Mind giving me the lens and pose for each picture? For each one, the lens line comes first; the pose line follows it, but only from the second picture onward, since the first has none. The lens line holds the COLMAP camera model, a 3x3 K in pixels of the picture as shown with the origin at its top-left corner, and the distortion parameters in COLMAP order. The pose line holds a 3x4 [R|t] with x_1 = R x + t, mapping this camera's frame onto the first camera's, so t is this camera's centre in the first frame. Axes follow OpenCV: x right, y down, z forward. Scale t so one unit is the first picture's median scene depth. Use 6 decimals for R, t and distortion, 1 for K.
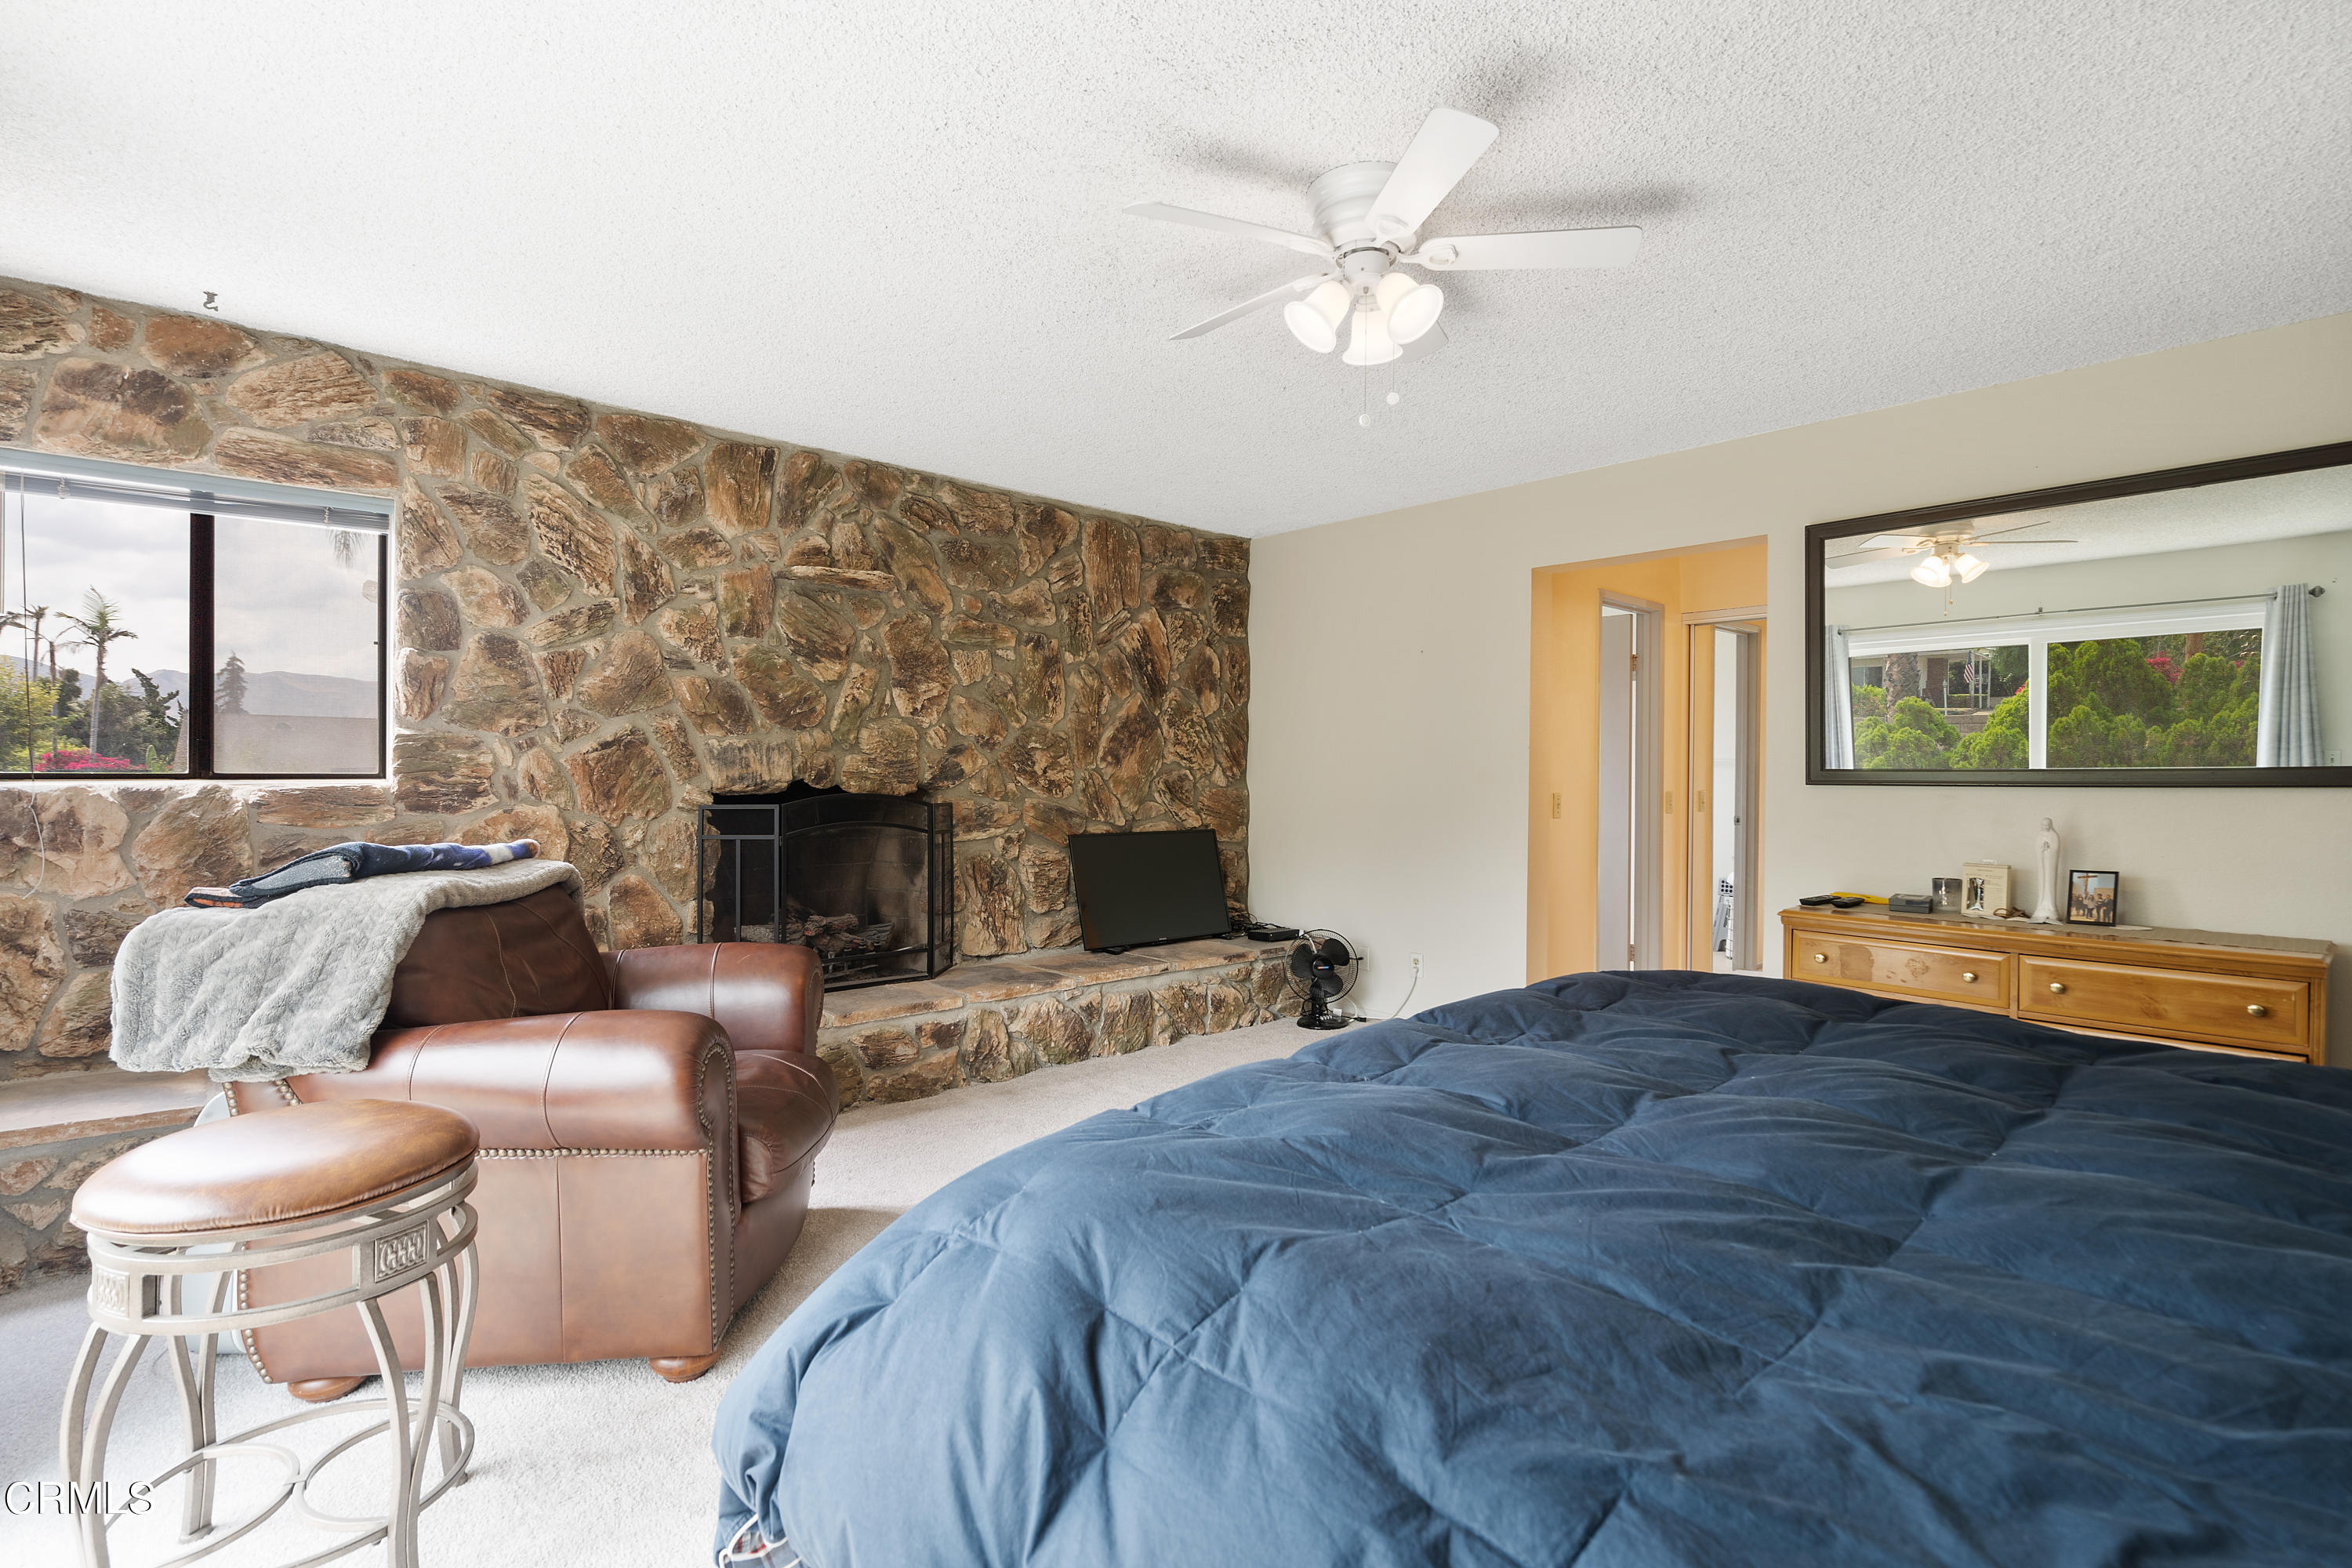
lens RADIAL K [[1074.6, 0, 1193.8], [0, 1074.6, 781.0], [0, 0, 1]] dist [-0.011808, 0.004416]
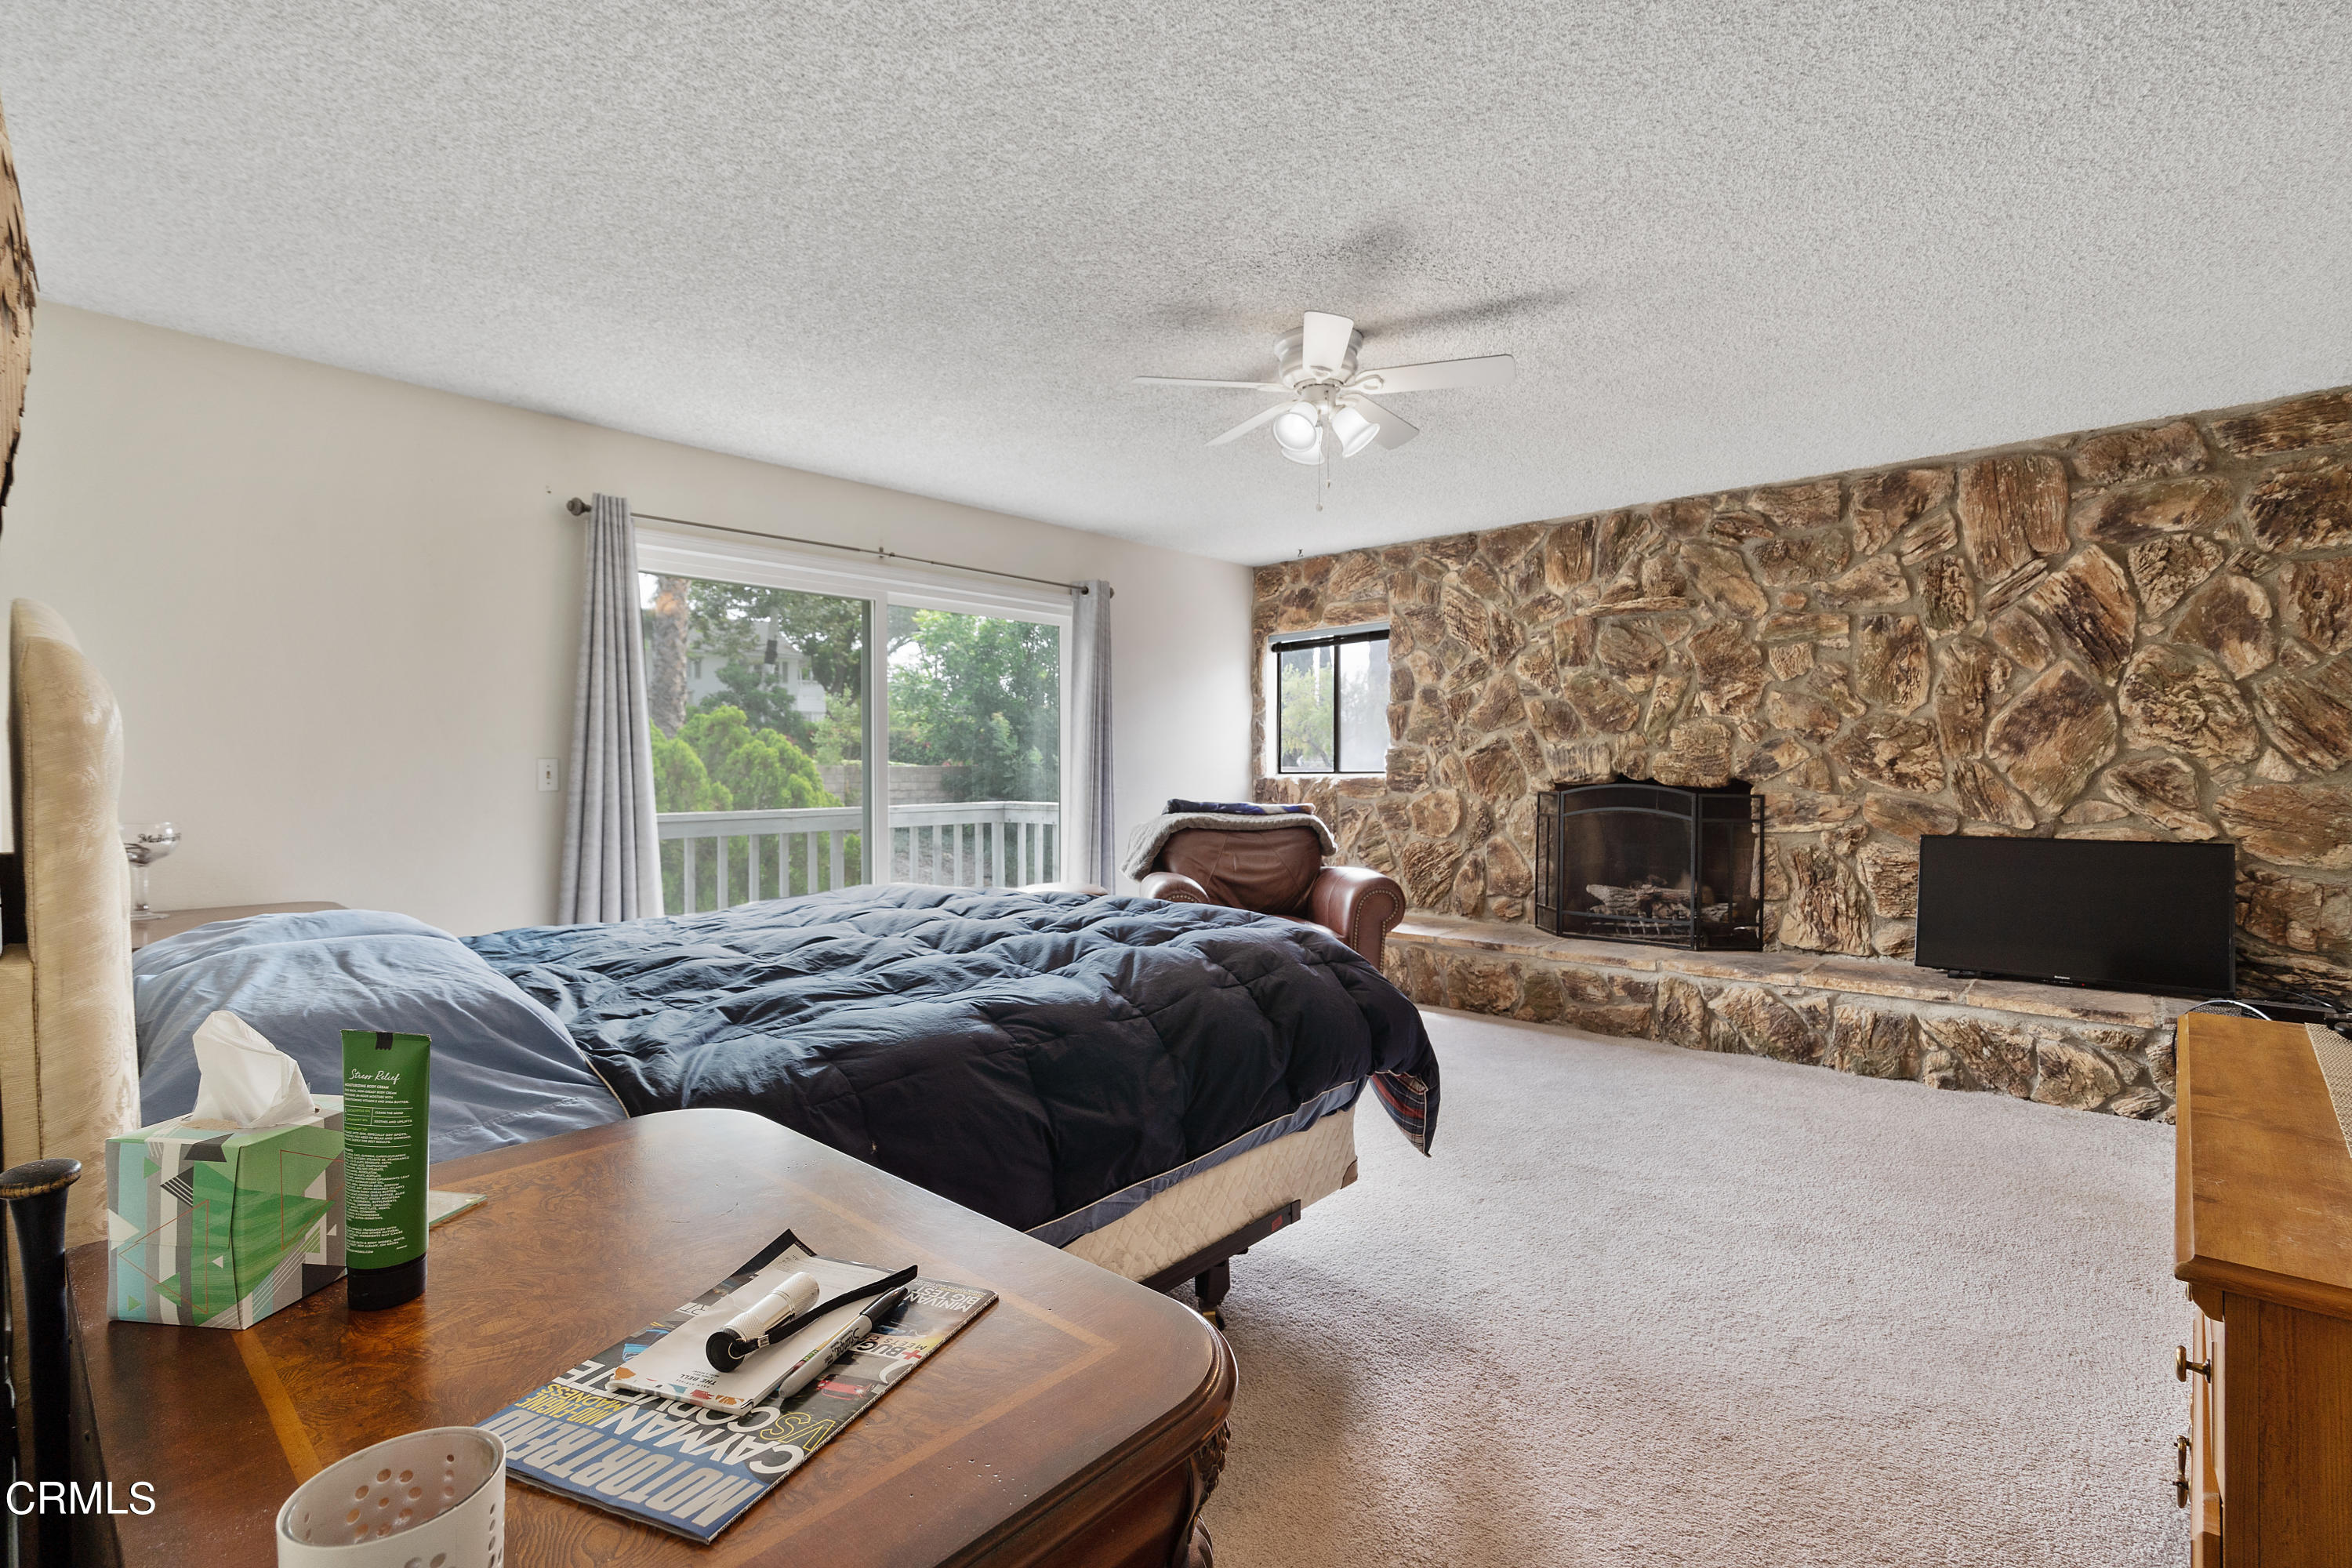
lens RADIAL K [[1074.6, 0, 1191.9], [0, 1074.6, 774.7], [0, 0, 1]] dist [-0.011808, 0.004416]
pose [[0.111353, 0.001540, -0.993780, 0.780663], [0.002366, 0.999996, 0.001815, -0.002678], [0.993778, -0.002553, 0.111349, 0.342120]]
